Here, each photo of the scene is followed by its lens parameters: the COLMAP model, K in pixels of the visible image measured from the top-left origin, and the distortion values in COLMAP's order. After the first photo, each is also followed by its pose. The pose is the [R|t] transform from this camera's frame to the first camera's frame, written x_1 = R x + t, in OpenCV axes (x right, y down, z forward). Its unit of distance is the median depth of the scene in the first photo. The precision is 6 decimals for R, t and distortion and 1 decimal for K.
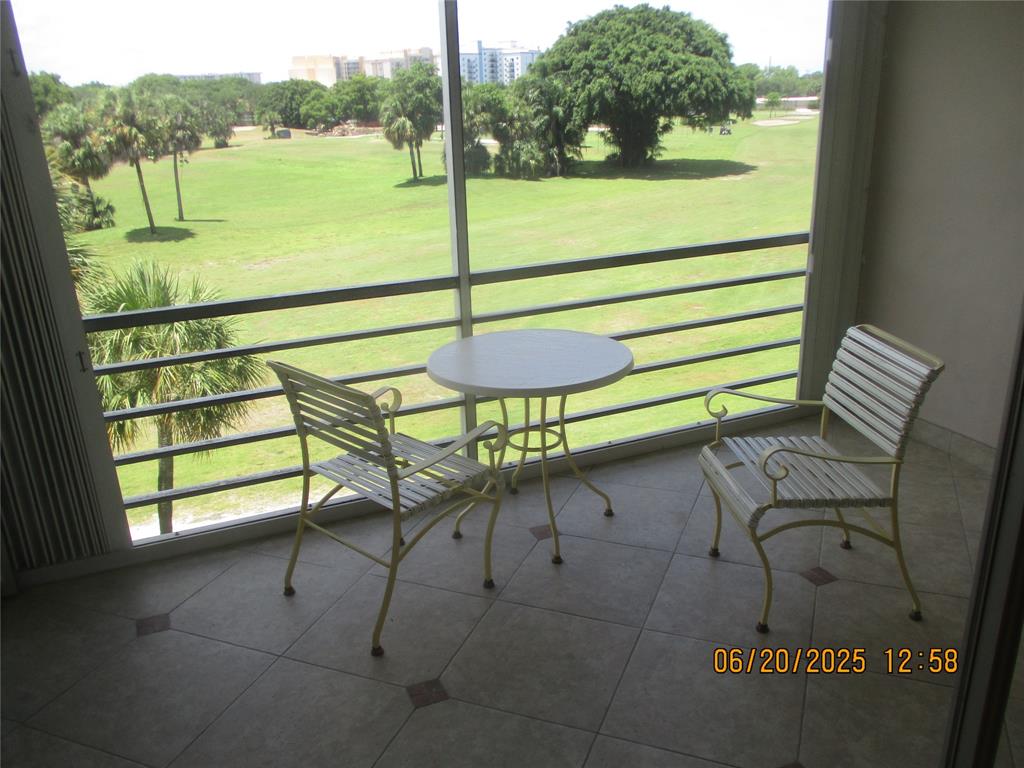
lens RADIAL K [[841.5, 0, 522.3], [0, 841.5, 376.1], [0, 0, 1]] dist [-0.019373, 0.005287]
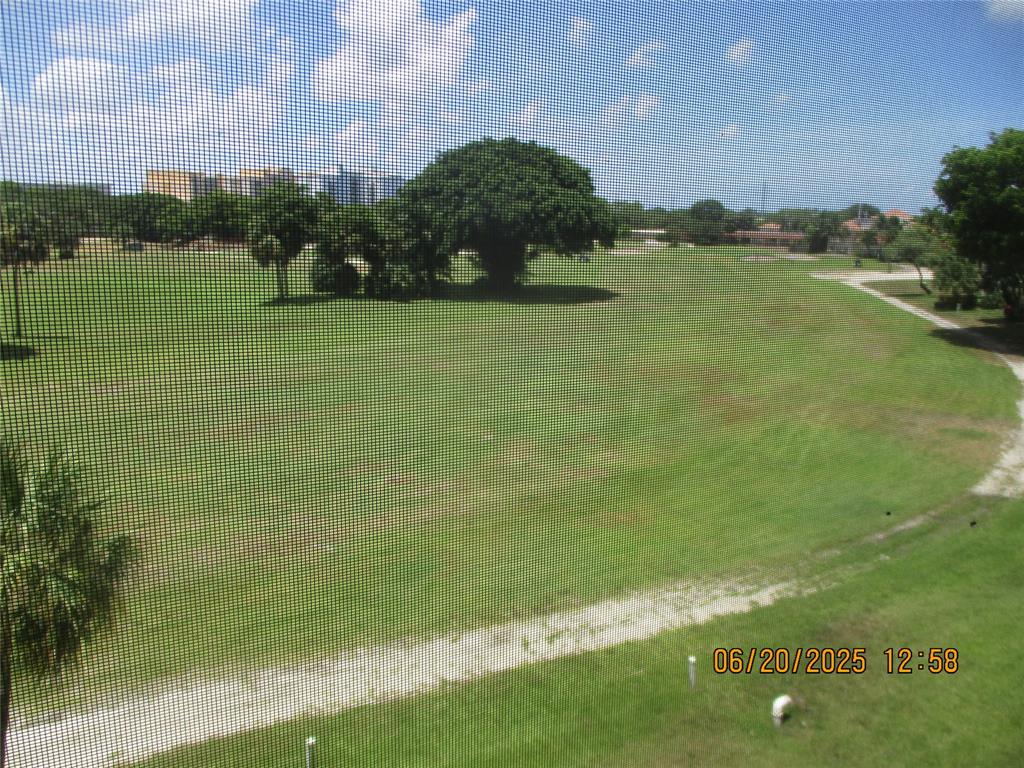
lens RADIAL K [[841.5, 0, 513.3], [0, 841.5, 380.5], [0, 0, 1]] dist [-0.019373, 0.005287]
pose [[0.987522, 0.010074, 0.157160, -0.010814], [0.011068, 0.991045, -0.133072, -0.006624], [-0.157093, 0.133151, 0.978567, 0.019164]]
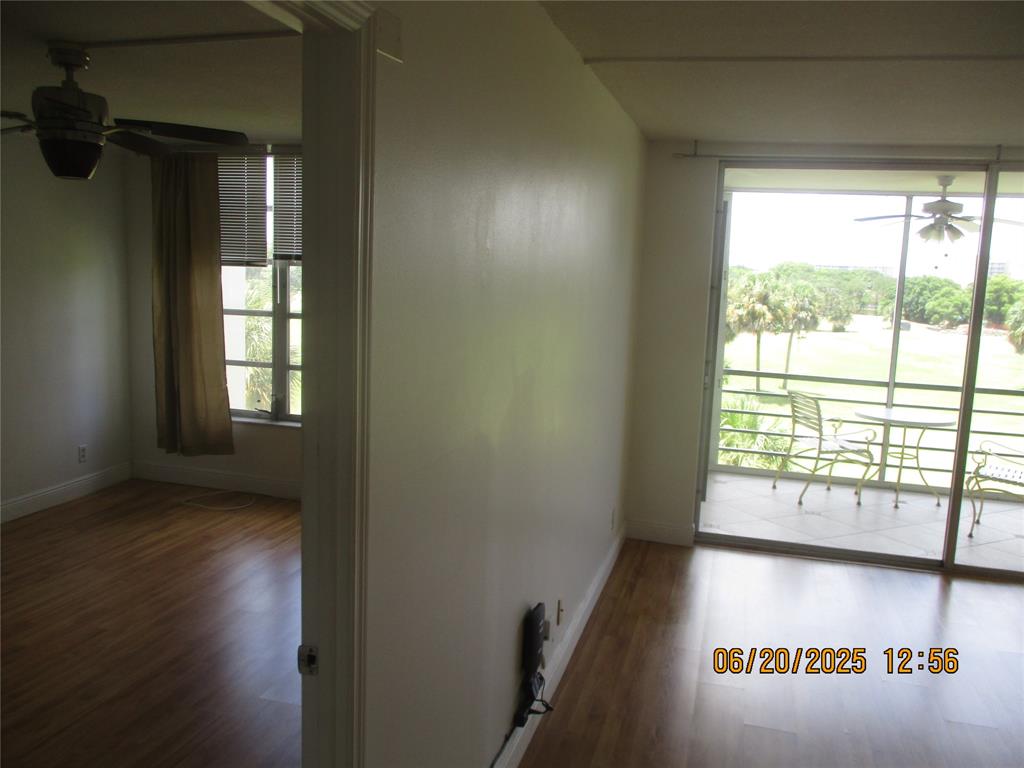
lens RADIAL K [[841.5, 0, 516.5], [0, 841.5, 376.4], [0, 0, 1]] dist [-0.019373, 0.005287]
pose [[0.757693, 0.145508, -0.636183, 0.056534], [-0.276213, 0.954711, -0.110606, 0.036691], [0.591277, 0.259527, 0.763569, -0.118636]]
